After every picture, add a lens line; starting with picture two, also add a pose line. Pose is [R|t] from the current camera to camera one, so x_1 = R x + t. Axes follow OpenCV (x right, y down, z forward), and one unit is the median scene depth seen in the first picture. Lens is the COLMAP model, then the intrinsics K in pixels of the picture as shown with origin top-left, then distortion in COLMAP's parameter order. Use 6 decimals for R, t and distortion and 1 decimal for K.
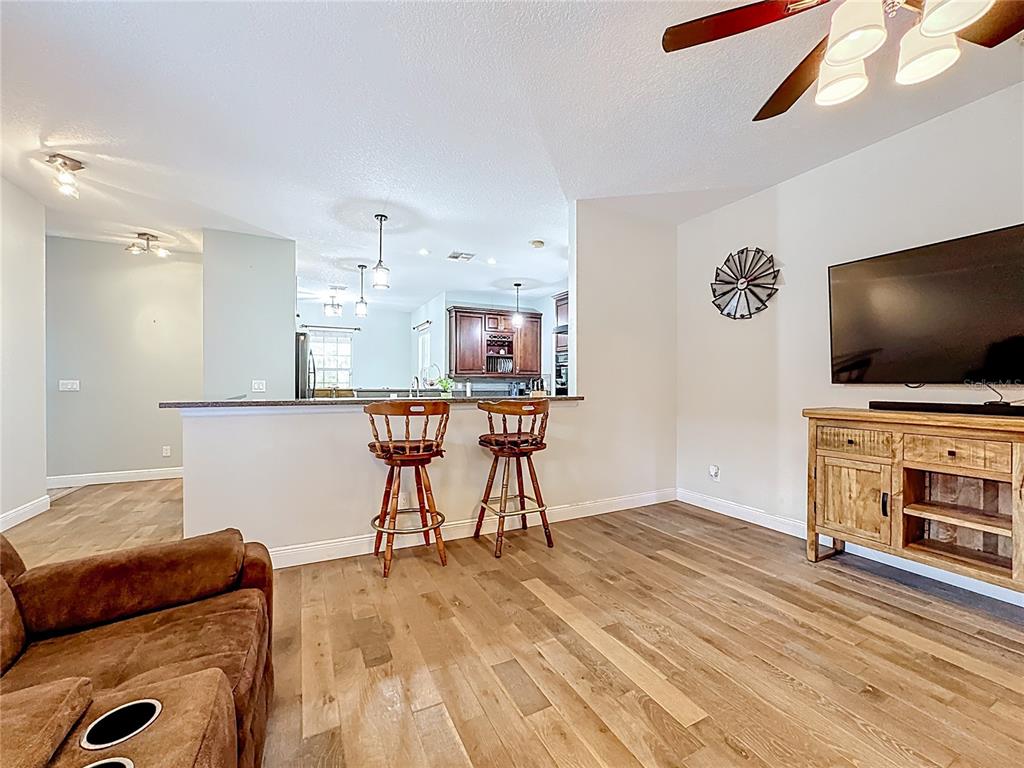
lens RADIAL K [[419.0, 0, 515.4], [0, 419.0, 385.6], [0, 0, 1]] dist [-0.036877, 0.015156]
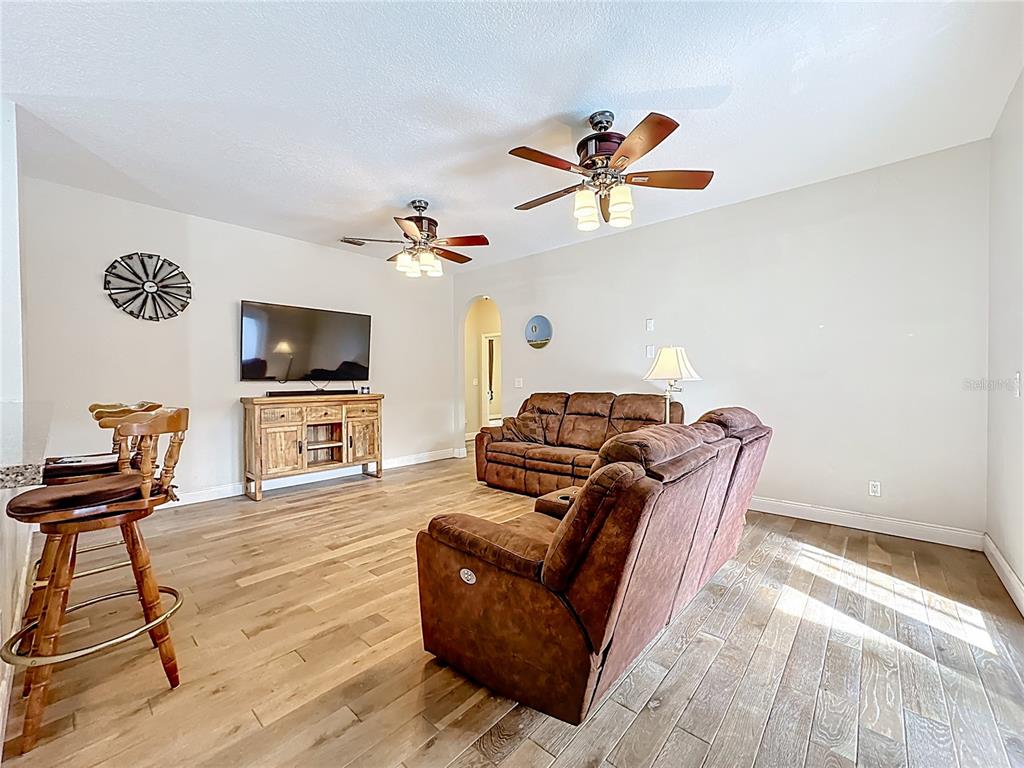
lens RADIAL K [[415.3, 0, 511.8], [0, 415.3, 399.2], [0, 0, 1]] dist [-0.063542, 0.014188]
pose [[-0.366004, -0.039802, 0.929762, -0.992392], [0.008929, 0.998889, 0.046276, 0.001339], [-0.930570, 0.025239, -0.365242, 0.697611]]
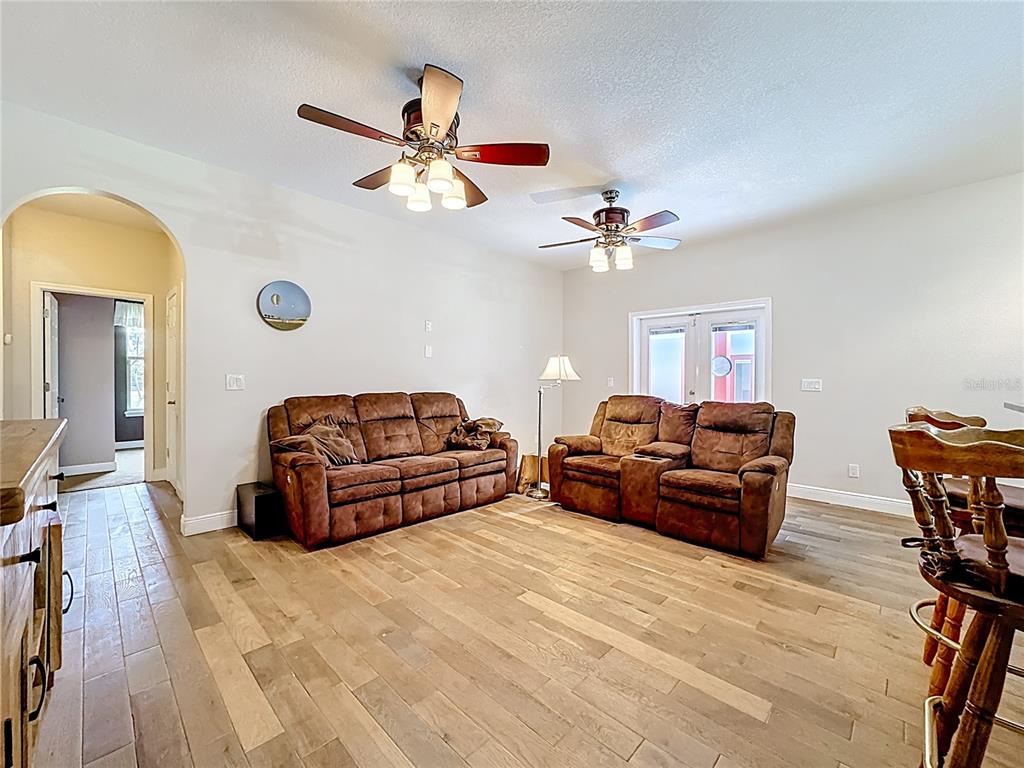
lens RADIAL K [[419.0, 0, 515.4], [0, 419.0, 385.6], [0, 0, 1]] dist [-0.036877, 0.015156]
pose [[-0.944482, -0.004388, -0.328533, 0.541335], [-0.011281, 0.999754, 0.019078, -0.005286], [0.328369, 0.021725, -0.944300, 1.345176]]
